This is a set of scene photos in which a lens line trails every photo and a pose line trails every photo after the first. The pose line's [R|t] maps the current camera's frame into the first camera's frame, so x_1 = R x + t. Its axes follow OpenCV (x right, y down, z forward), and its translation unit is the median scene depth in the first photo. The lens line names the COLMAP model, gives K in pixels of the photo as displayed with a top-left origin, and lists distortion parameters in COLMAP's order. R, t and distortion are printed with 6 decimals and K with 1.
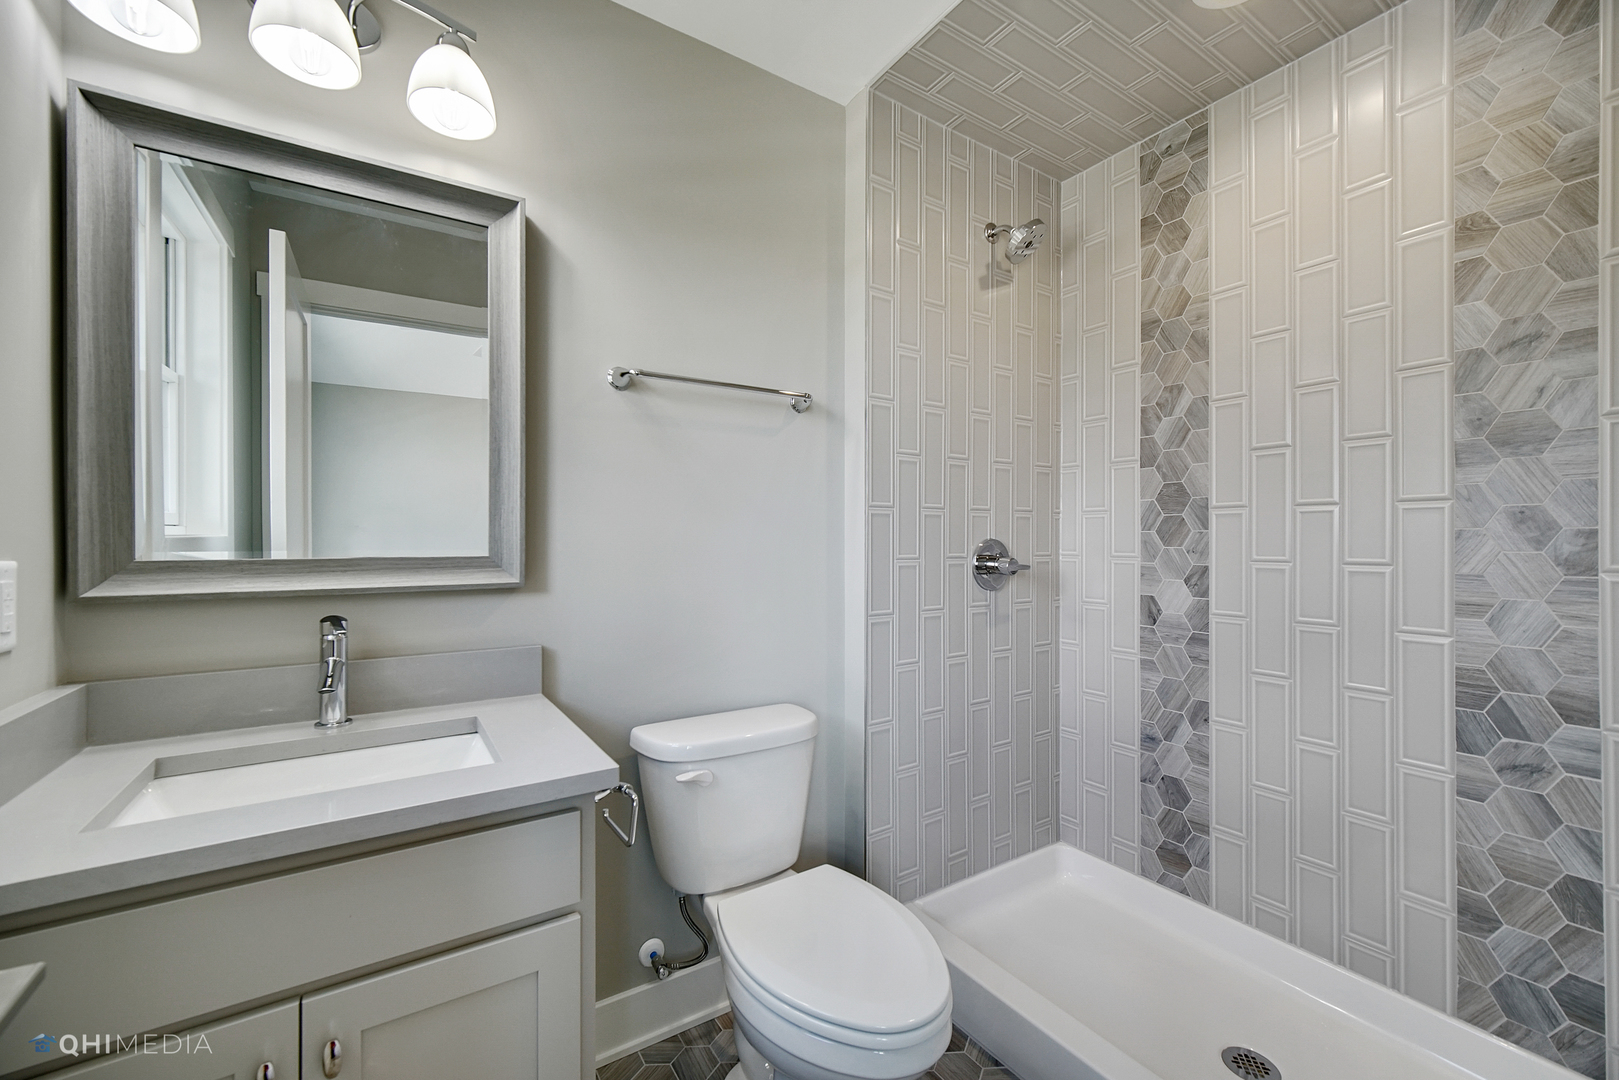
lens RADIAL K [[644.1, 0, 809.5], [0, 644.1, 540.0], [0, 0, 1]] dist [-0.002957, -0.000454]
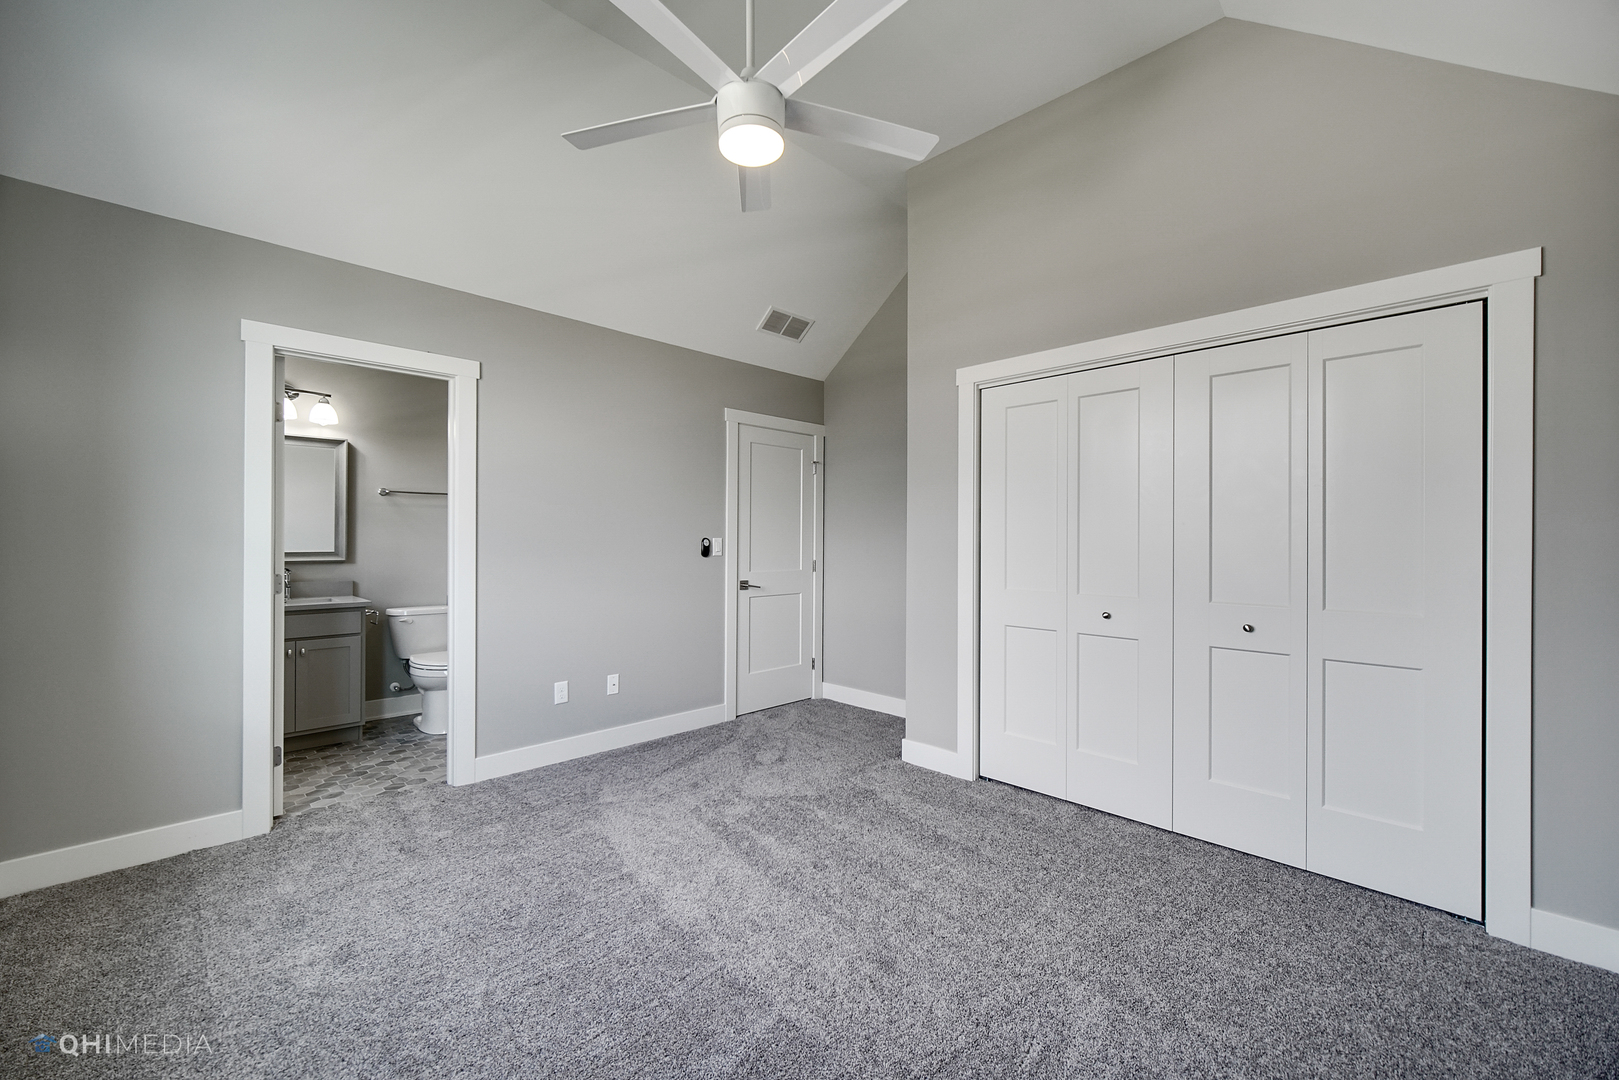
lens RADIAL K [[644.1, 0, 809.5], [0, 644.1, 540.0], [0, 0, 1]] dist [-0.002957, -0.000454]
pose [[0.979140, 0.004357, 0.203139, 1.115219], [-0.004095, 0.999990, -0.001707, -0.035653], [-0.203145, 0.000840, 0.979148, -2.500053]]
